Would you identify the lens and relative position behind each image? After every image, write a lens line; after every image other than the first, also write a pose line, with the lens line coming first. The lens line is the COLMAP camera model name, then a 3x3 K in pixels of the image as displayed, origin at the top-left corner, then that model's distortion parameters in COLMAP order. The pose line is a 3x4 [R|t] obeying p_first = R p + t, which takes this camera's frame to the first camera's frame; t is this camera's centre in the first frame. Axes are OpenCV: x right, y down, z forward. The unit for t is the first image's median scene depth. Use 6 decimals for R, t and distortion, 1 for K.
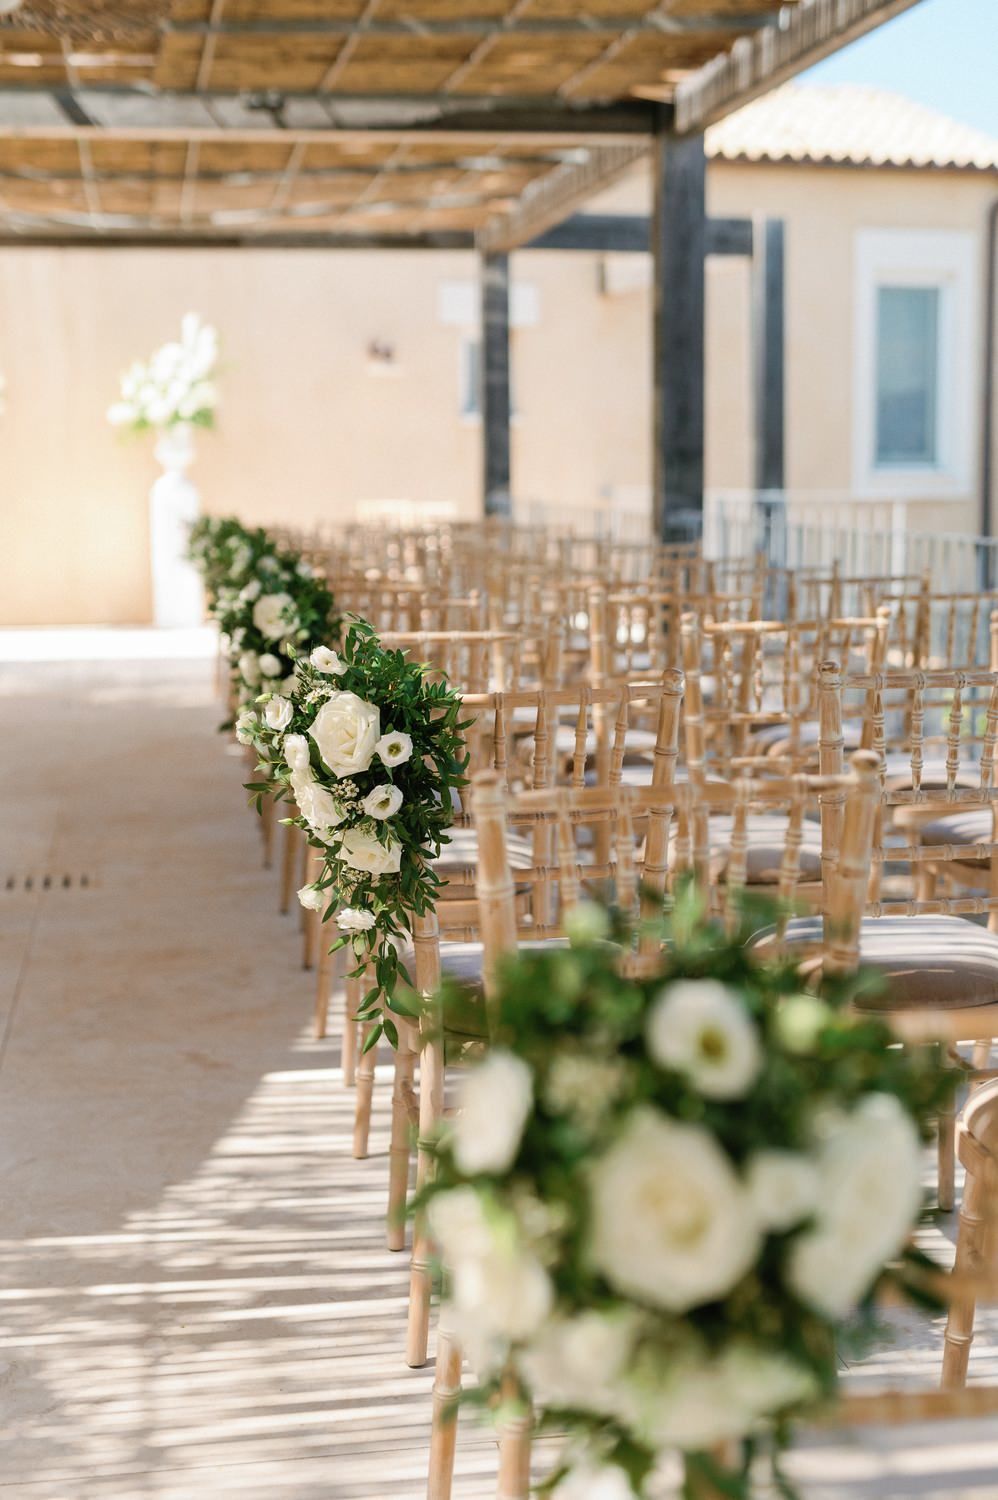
lens RADIAL K [[2149.7, 0, 499.3], [0, 2149.7, 785.6], [0, 0, 1]] dist [-0.037008, 0.068048]
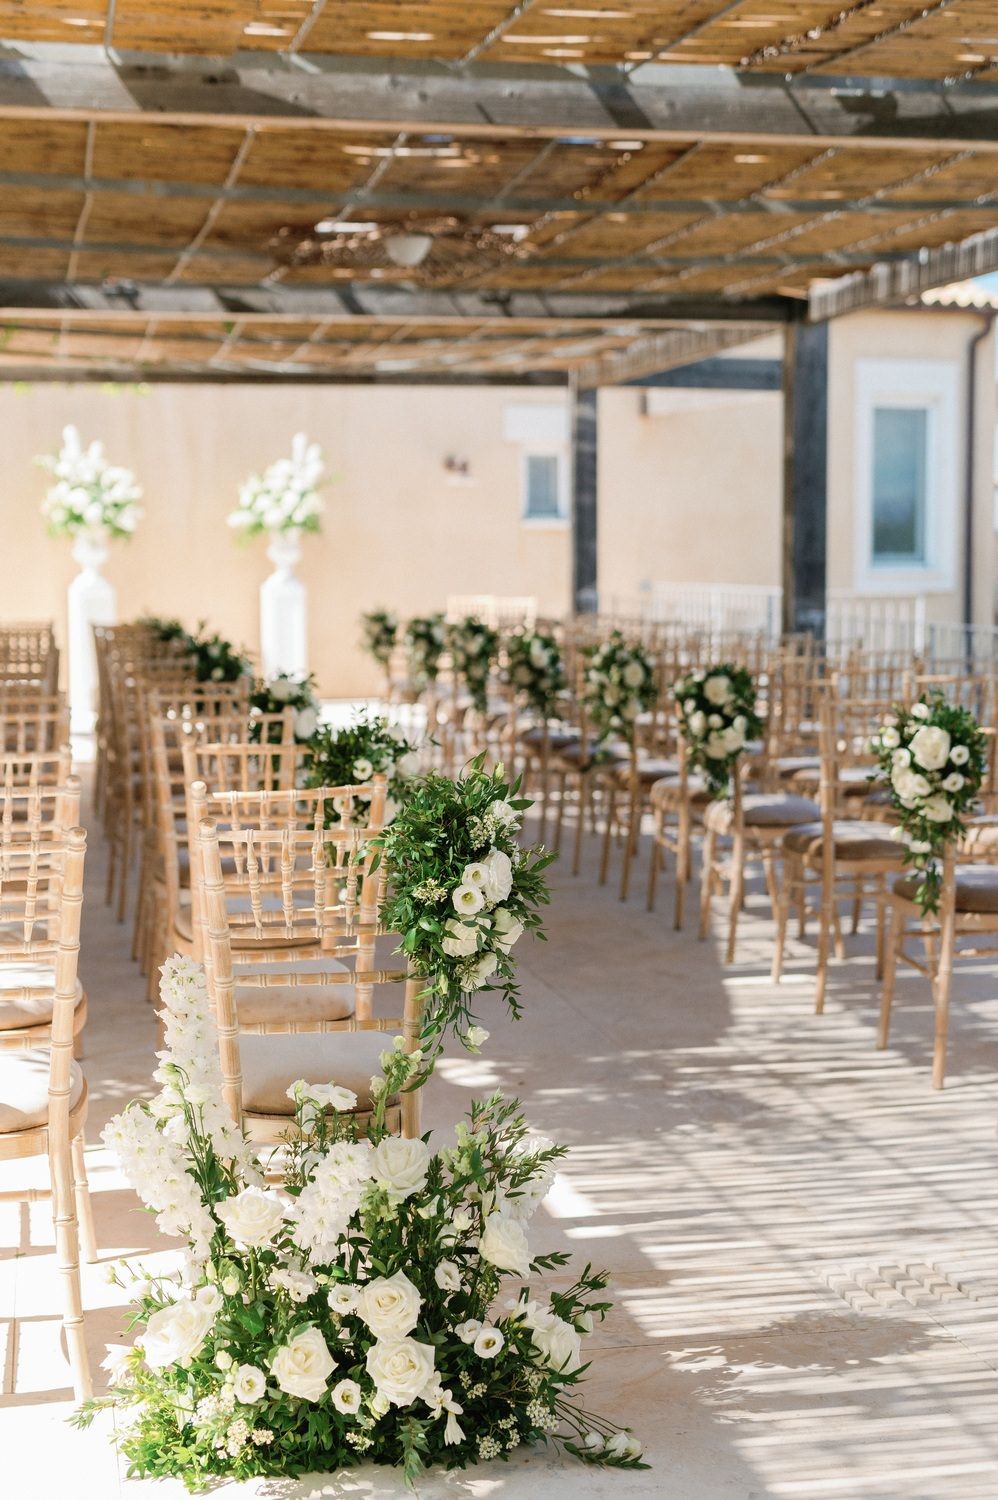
lens RADIAL K [[2191.4, 0, 499.0], [0, 2191.4, 750.0], [0, 0, 1]] dist [0.002567, 0.081764]
pose [[0.998440, -0.003887, 0.055701, -0.182321], [0.006908, 0.998508, -0.054162, 0.026299], [-0.055407, 0.054462, 0.996977, -0.306368]]
